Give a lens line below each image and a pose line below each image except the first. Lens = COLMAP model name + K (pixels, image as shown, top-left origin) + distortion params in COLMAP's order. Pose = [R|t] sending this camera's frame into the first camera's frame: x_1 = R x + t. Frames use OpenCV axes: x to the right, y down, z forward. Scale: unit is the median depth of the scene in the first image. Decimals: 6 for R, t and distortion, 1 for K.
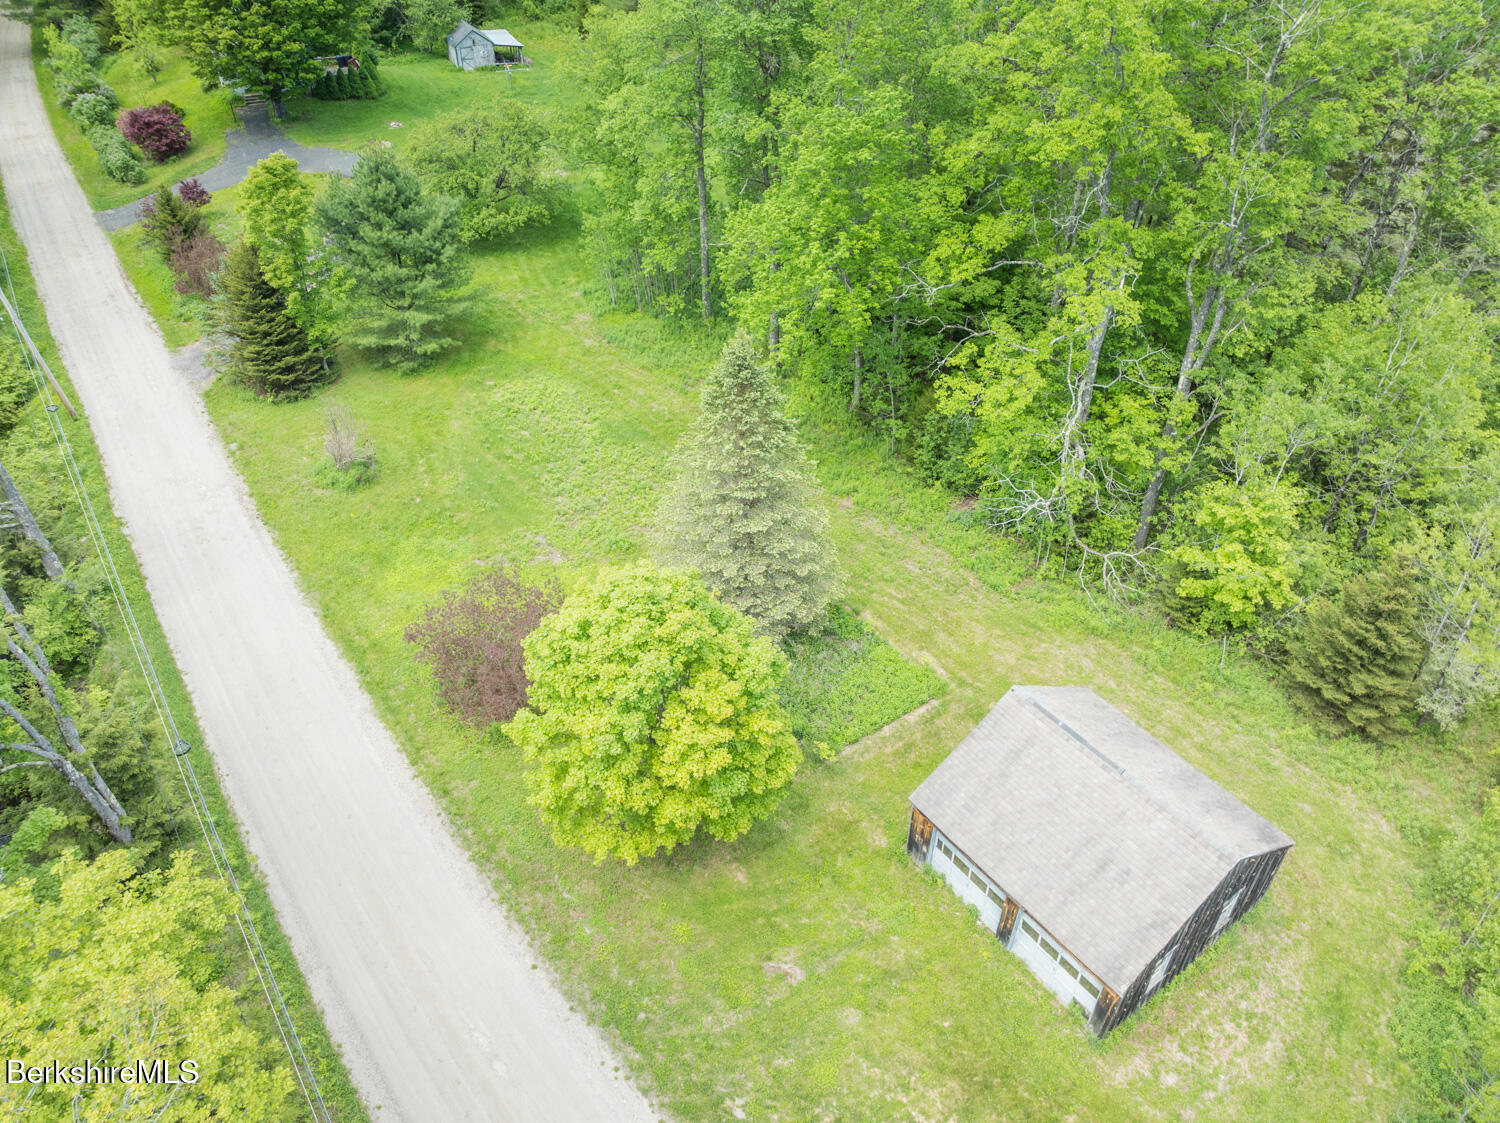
lens RADIAL K [[1037.5, 0, 750.0], [0, 1037.5, 561.5], [0, 0, 1]] dist [-0.030762, -0.008178]
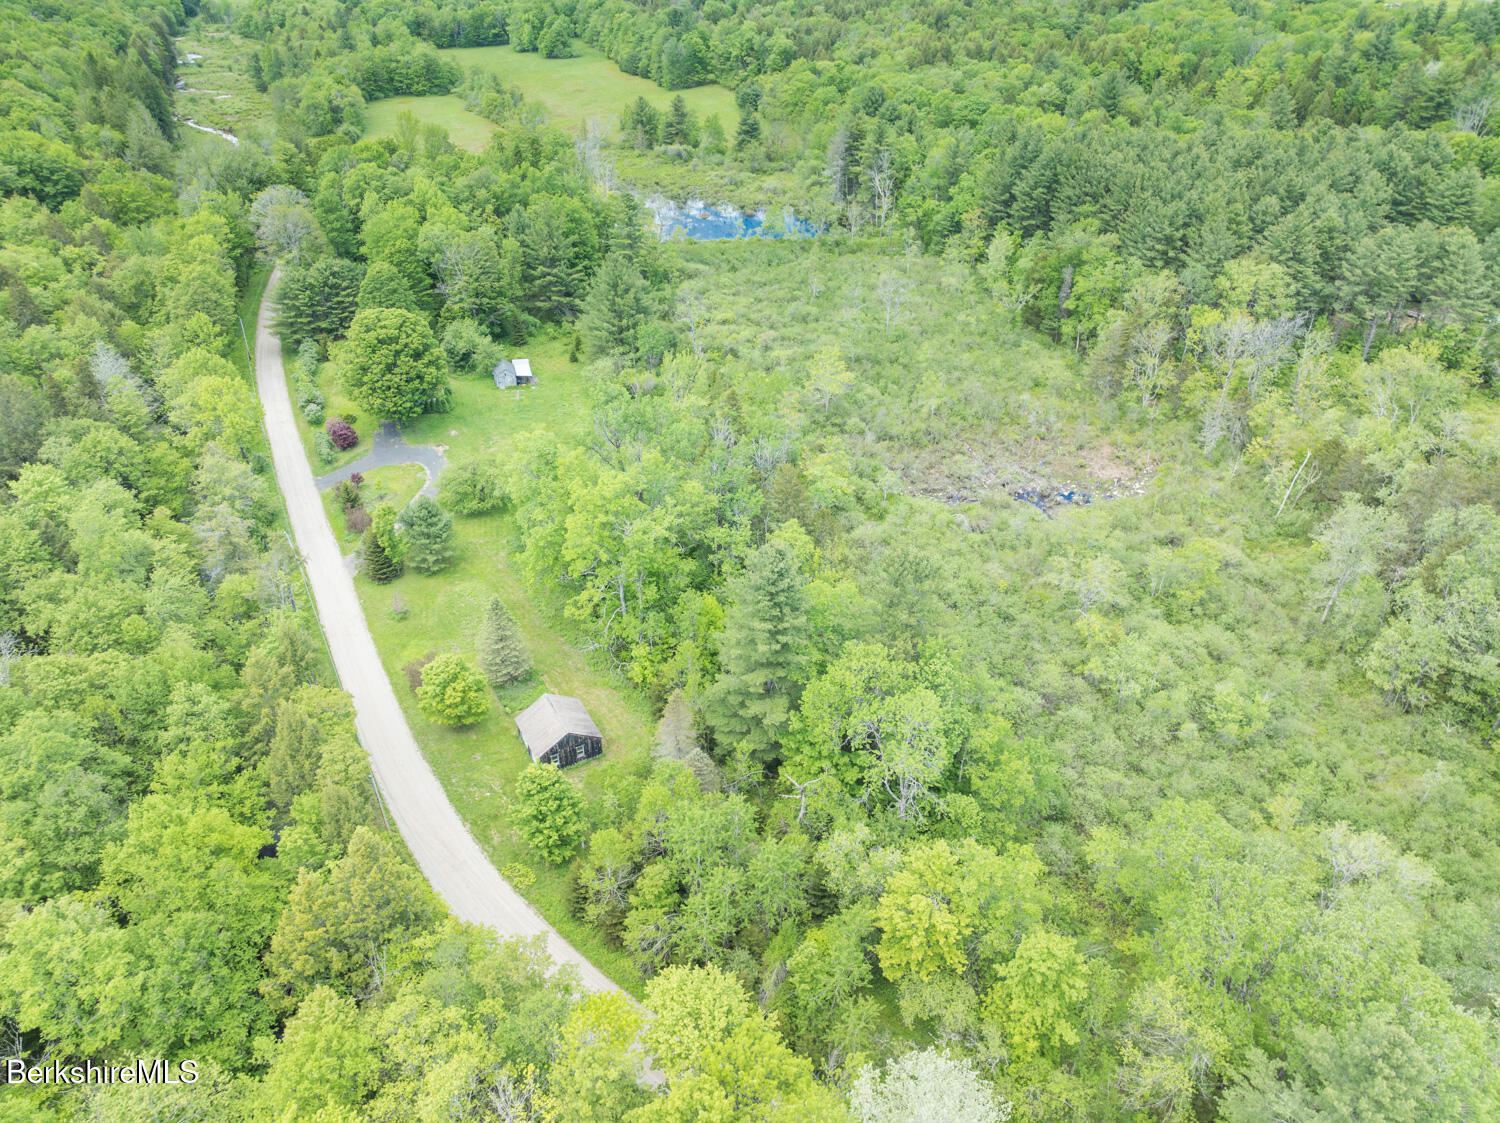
lens RADIAL K [[1037.5, 0, 750.0], [0, 1037.5, 561.5], [0, 0, 1]] dist [-0.030762, -0.008178]
pose [[0.992207, 0.067515, -0.104721, 0.794998], [-0.077056, 0.992965, -0.089910, -0.045779], [0.097914, 0.097278, 0.990429, -1.614890]]
